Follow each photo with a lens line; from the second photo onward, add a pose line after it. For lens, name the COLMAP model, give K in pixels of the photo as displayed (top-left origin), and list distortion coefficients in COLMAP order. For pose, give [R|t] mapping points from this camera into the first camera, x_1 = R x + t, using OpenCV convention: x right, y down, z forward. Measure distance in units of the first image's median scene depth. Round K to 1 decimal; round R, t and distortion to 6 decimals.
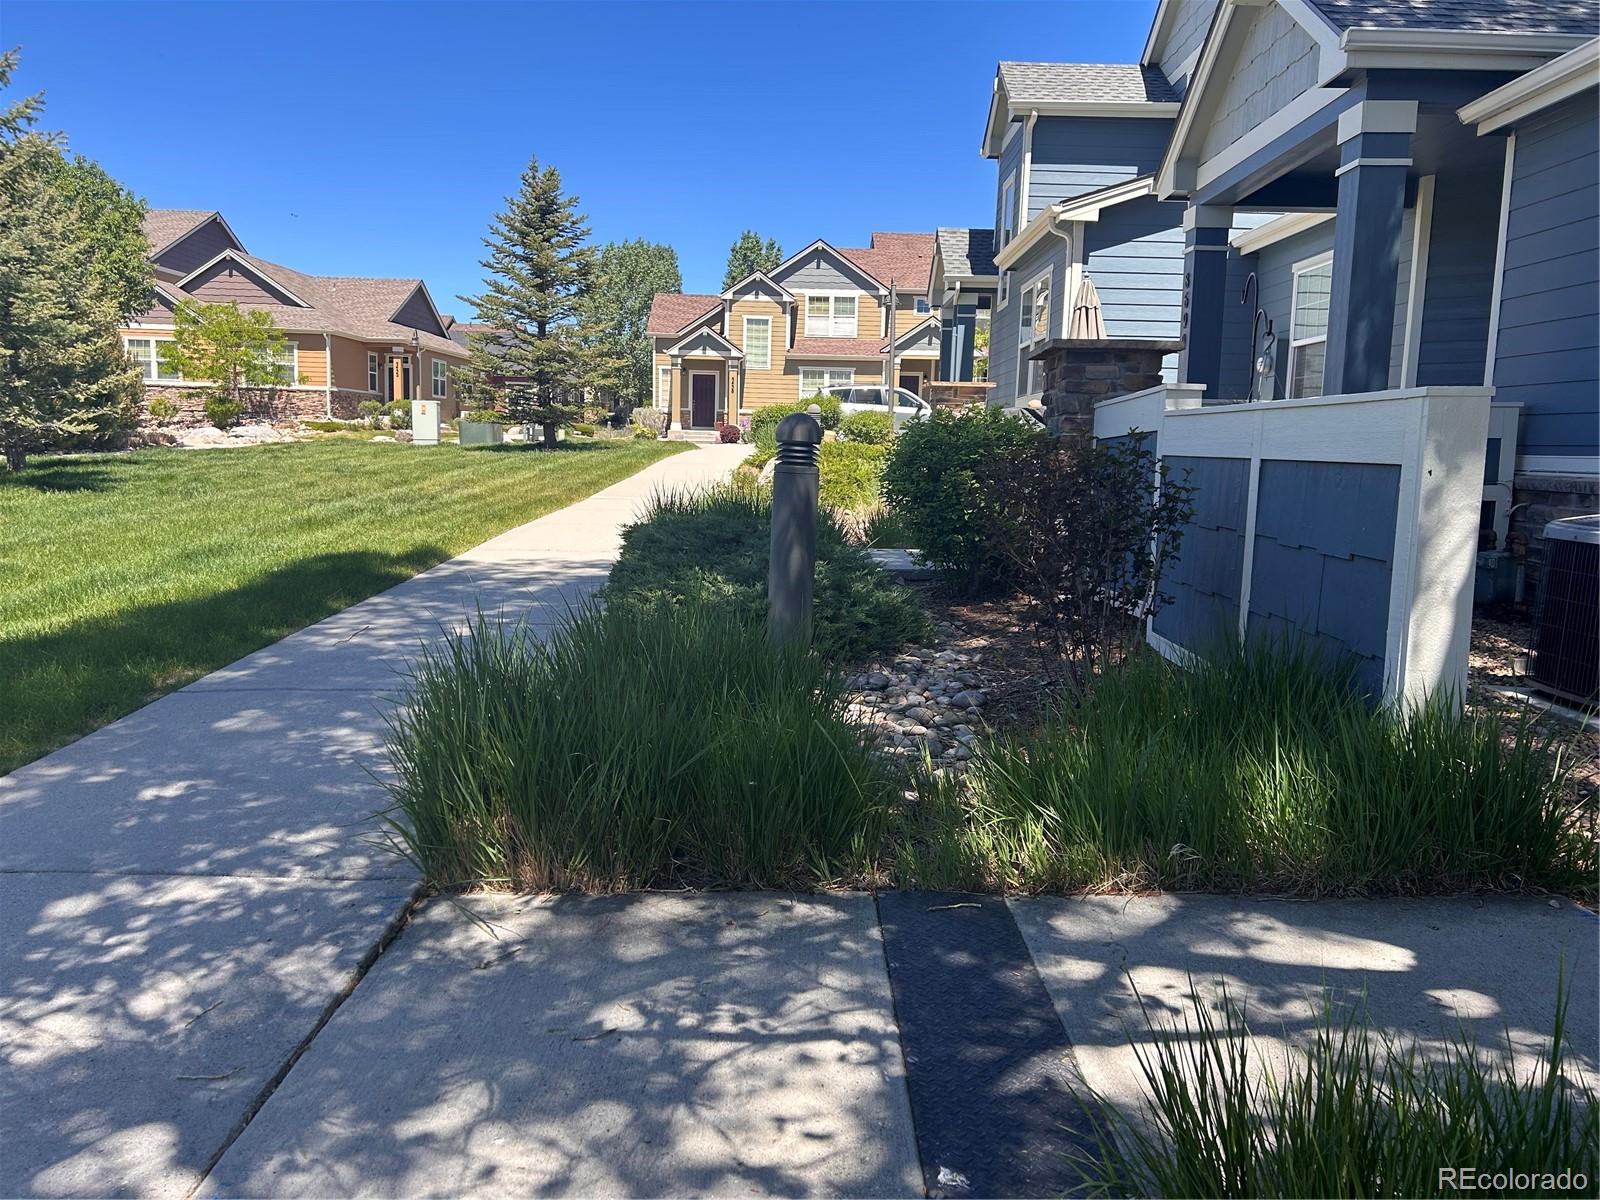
lens RADIAL K [[1218.1, 0, 800.0], [0, 1218.1, 600.0], [0, 0, 1]] dist [-0.000561, -0.000152]
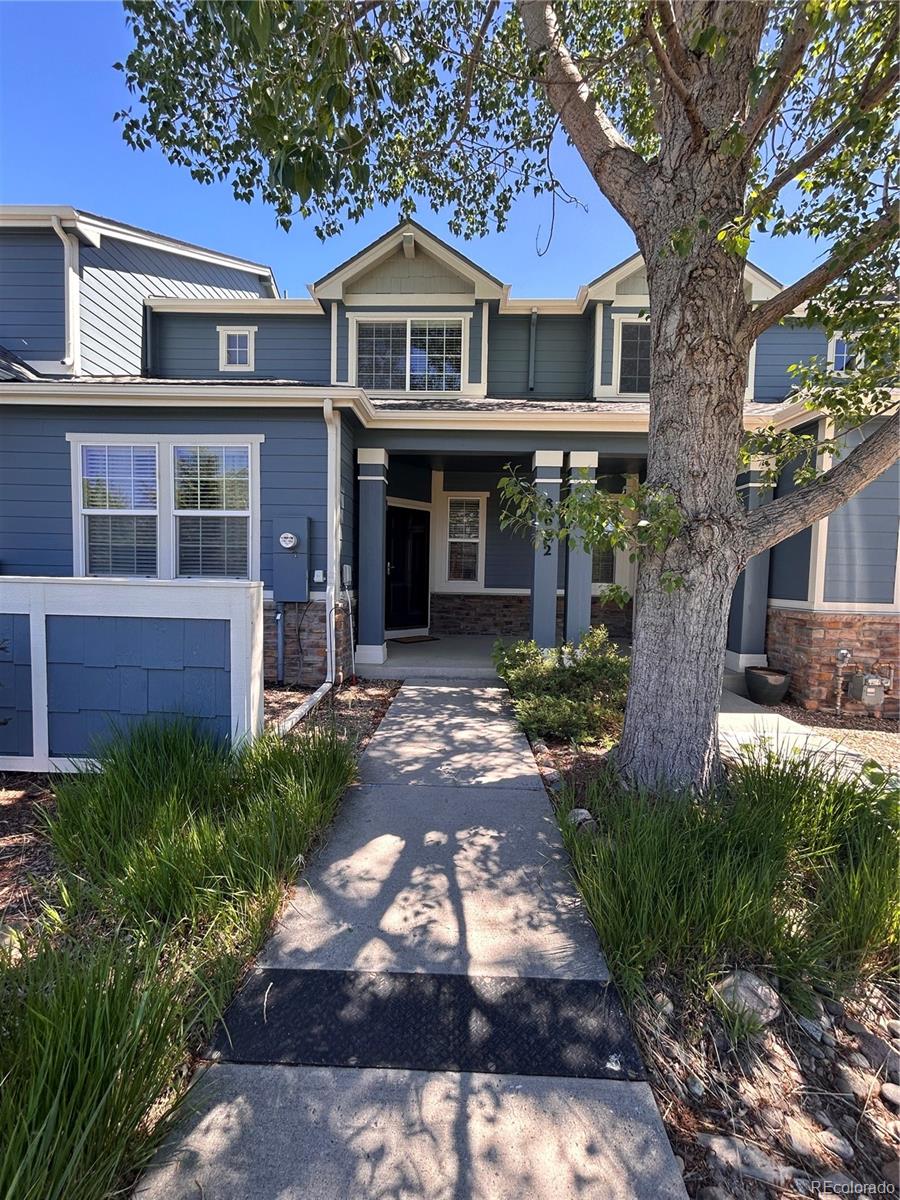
lens RADIAL K [[482.5, 0, 450.0], [0, 482.5, 600.0], [0, 0, 1]] dist [-0.001501, -0.000010]
pose [[0.023191, -0.078069, 0.996678, -0.417698], [0.110749, 0.991011, 0.075048, -0.232386], [-0.993578, 0.108640, 0.031629, 0.855206]]
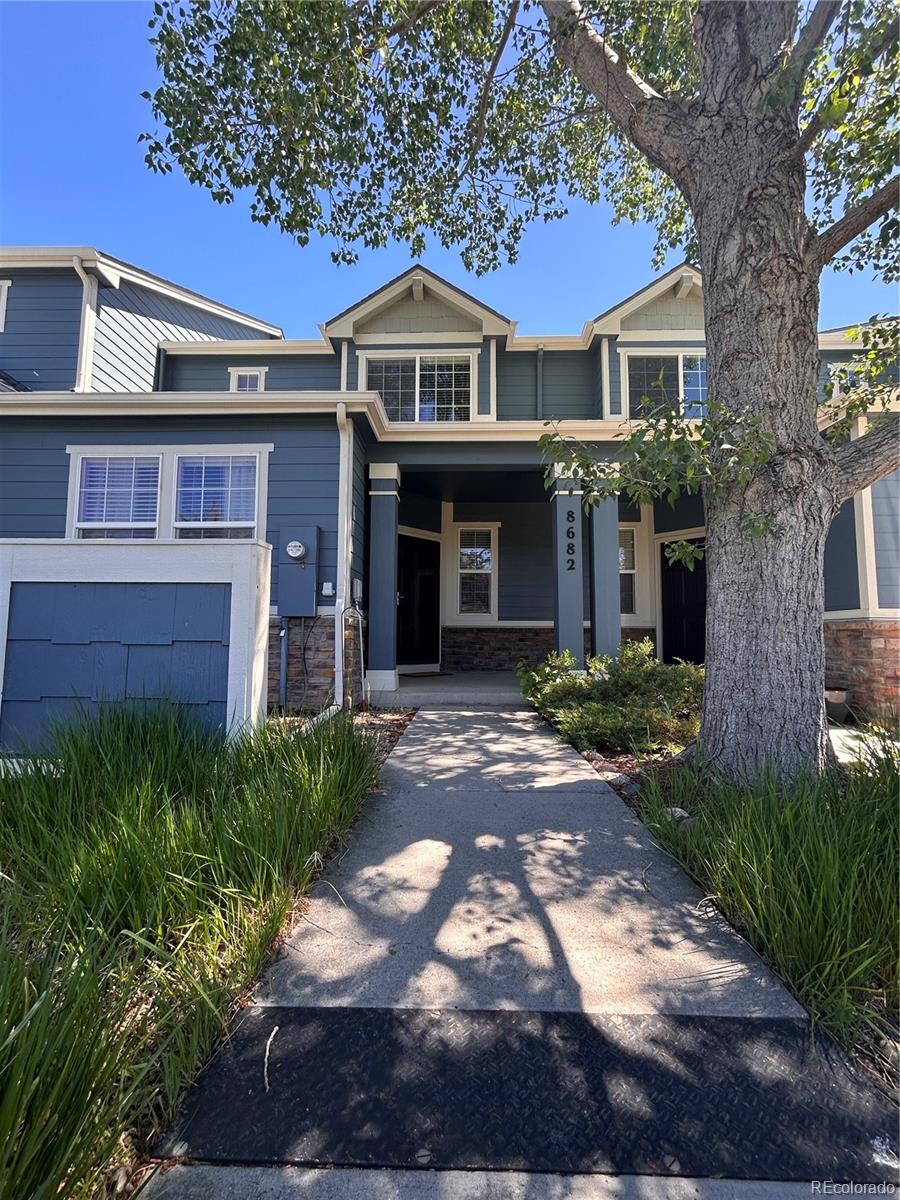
lens RADIAL K [[482.6, 0, 450.0], [0, 482.6, 600.0], [0, 0, 1]] dist [-0.000489, 0.000075]
pose [[0.021380, 0.054969, 0.998259, -0.242391], [0.124208, 0.990606, -0.057208, -0.017403], [-0.992026, 0.125215, 0.014351, 0.972953]]
